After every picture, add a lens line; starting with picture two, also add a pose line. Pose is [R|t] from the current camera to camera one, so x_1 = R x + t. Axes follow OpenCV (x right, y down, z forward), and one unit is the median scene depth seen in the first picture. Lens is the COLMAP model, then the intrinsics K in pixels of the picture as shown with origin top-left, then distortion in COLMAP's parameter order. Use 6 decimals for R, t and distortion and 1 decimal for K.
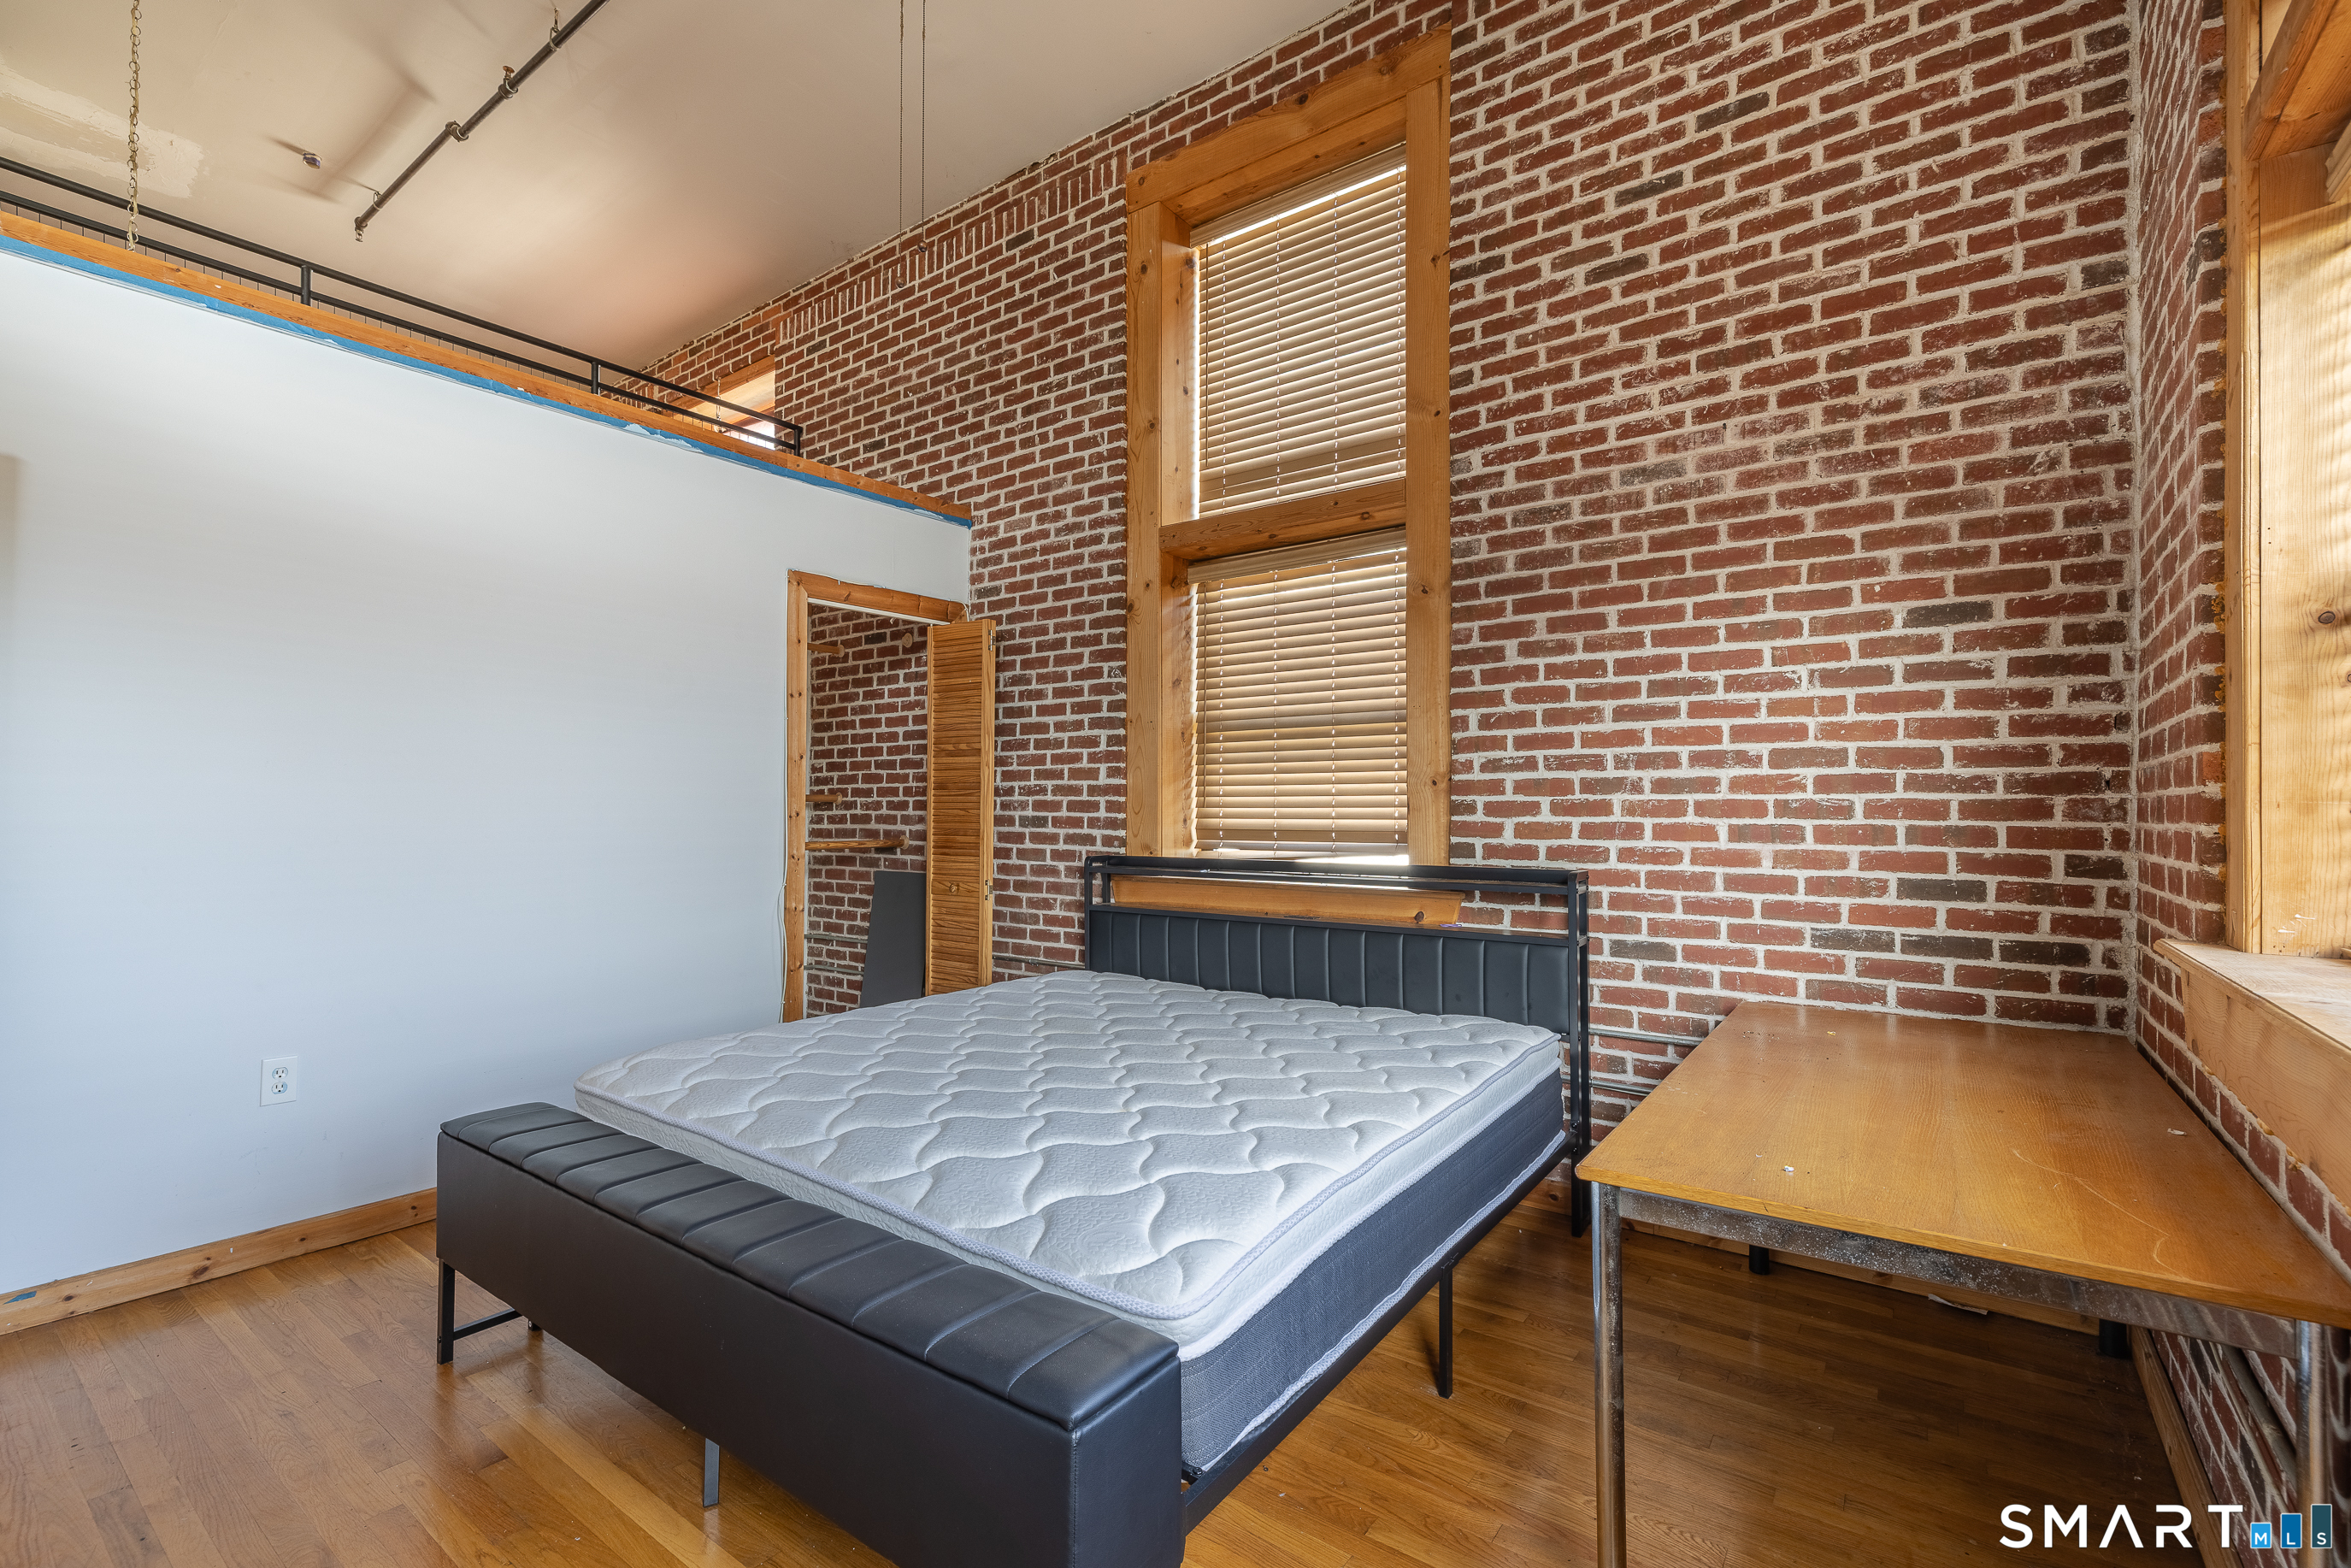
lens RADIAL K [[1027.9, 0, 1177.2], [0, 1027.9, 803.7], [0, 0, 1]] dist [0.001469, 0.000465]
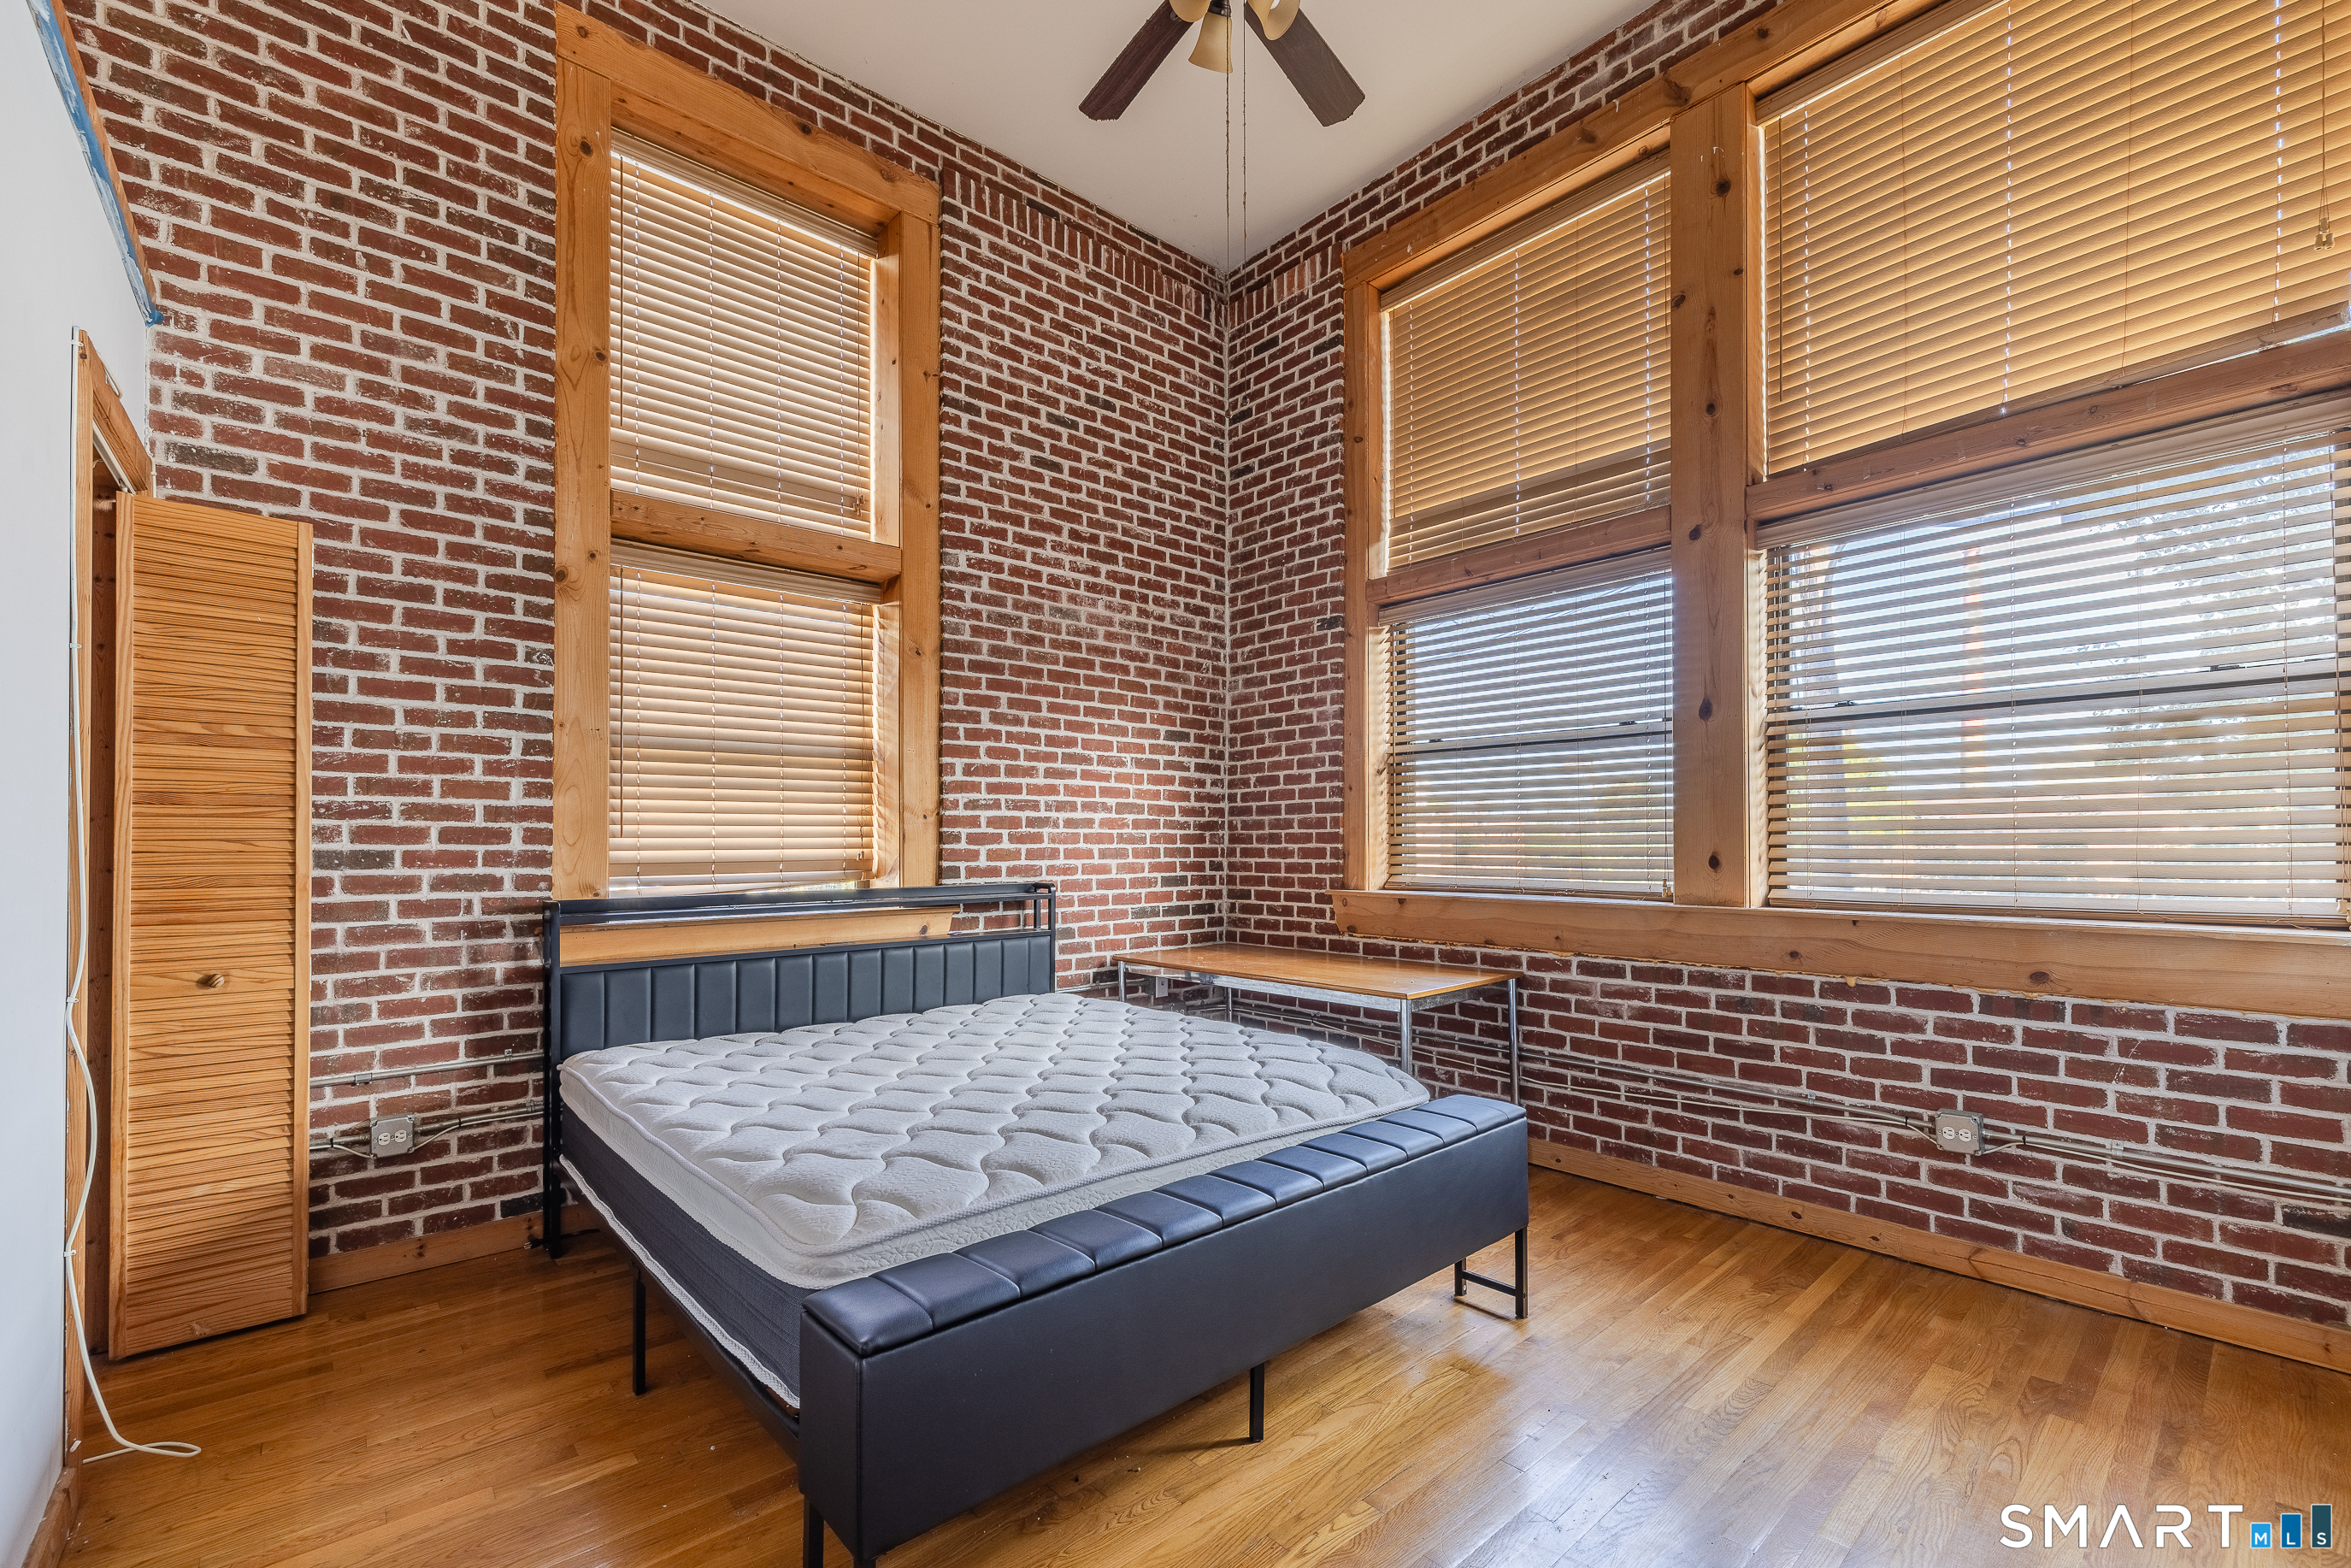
lens RADIAL K [[1027.9, 0, 1177.2], [0, 1027.9, 803.7], [0, 0, 1]] dist [0.001469, 0.000465]
pose [[0.190574, 0.018908, 0.981491, -0.896466], [-0.020744, 0.999669, -0.015230, -0.024182], [-0.981454, -0.017457, 0.190903, 0.509297]]
